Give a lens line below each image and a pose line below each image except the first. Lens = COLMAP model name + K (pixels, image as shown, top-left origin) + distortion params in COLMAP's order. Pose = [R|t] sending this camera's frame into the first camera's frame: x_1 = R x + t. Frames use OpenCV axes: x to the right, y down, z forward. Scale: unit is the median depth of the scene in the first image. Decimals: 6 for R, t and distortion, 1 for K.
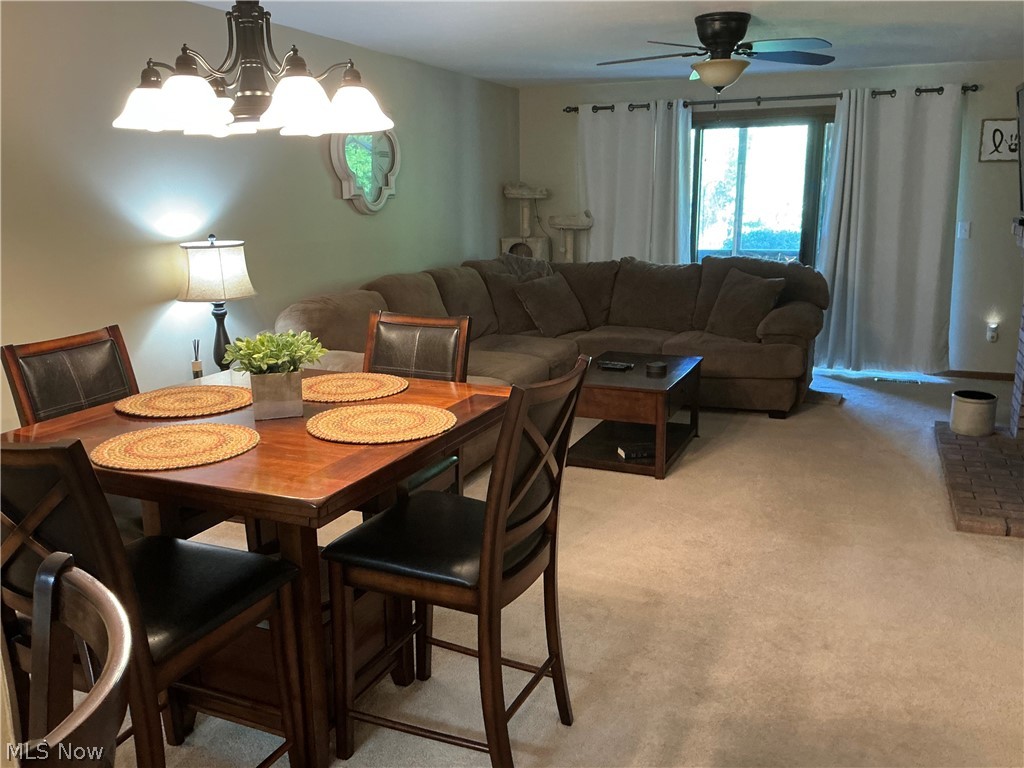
lens RADIAL K [[848.6, 0, 512.0], [0, 848.6, 384.0], [0, 0, 1]] dist [0.150744, -0.307018]
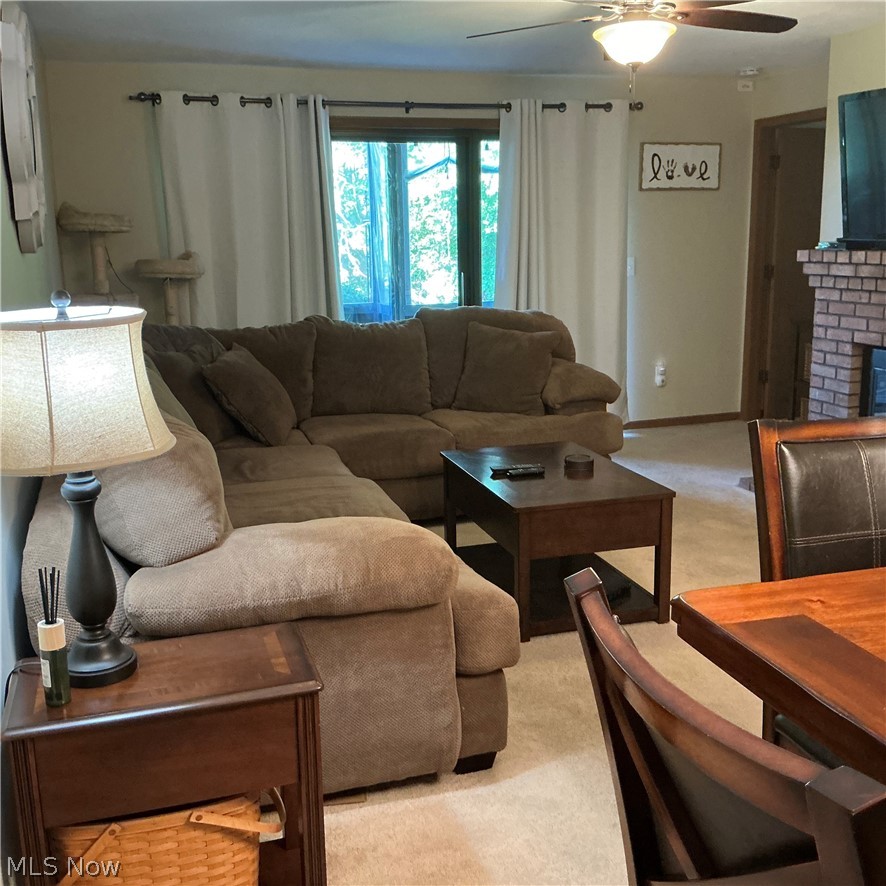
lens RADIAL K [[980.5, 0, 446.0], [0, 980.5, 441.5], [0, 0, 1]] dist [0.169166, -0.380508]
pose [[0.762534, -0.135258, 0.632651, -0.505595], [0.151945, 0.987990, 0.028090, -0.093477], [-0.628852, 0.074709, 0.773927, 0.551707]]
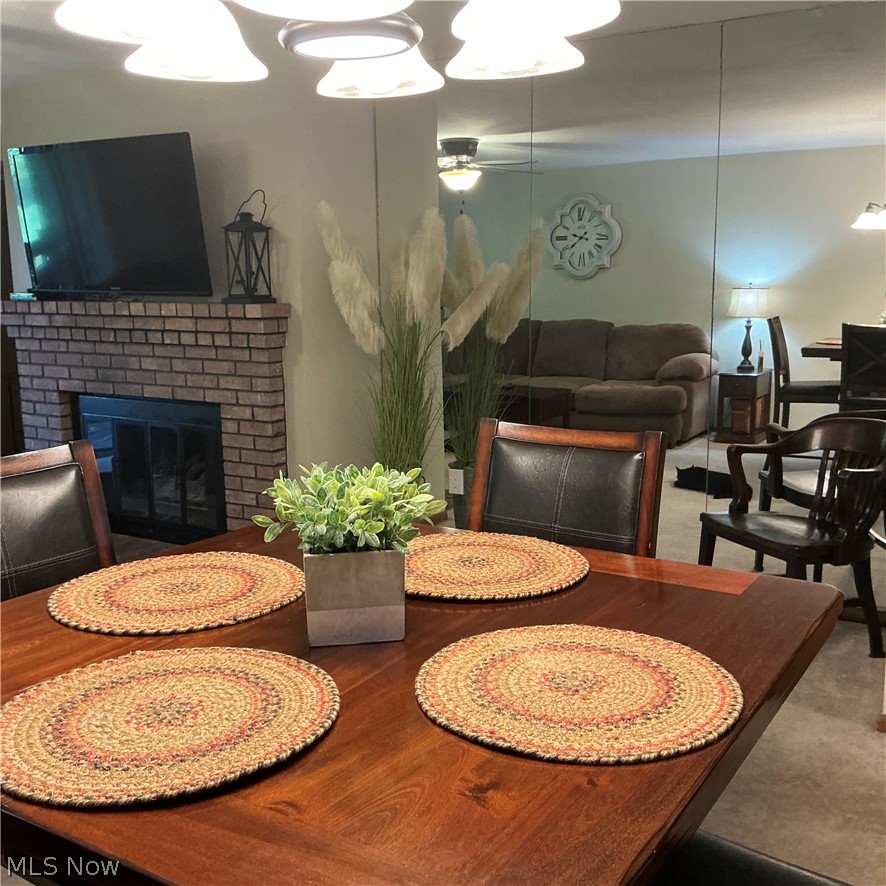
lens RADIAL K [[980.5, 0, 446.0], [0, 980.5, 441.5], [0, 0, 1]] dist [0.169166, -0.380508]
pose [[0.150520, -0.154404, 0.976475, -0.485850], [0.228419, 0.966433, 0.117606, -0.076912], [-0.961857, 0.205343, 0.180737, 0.496540]]
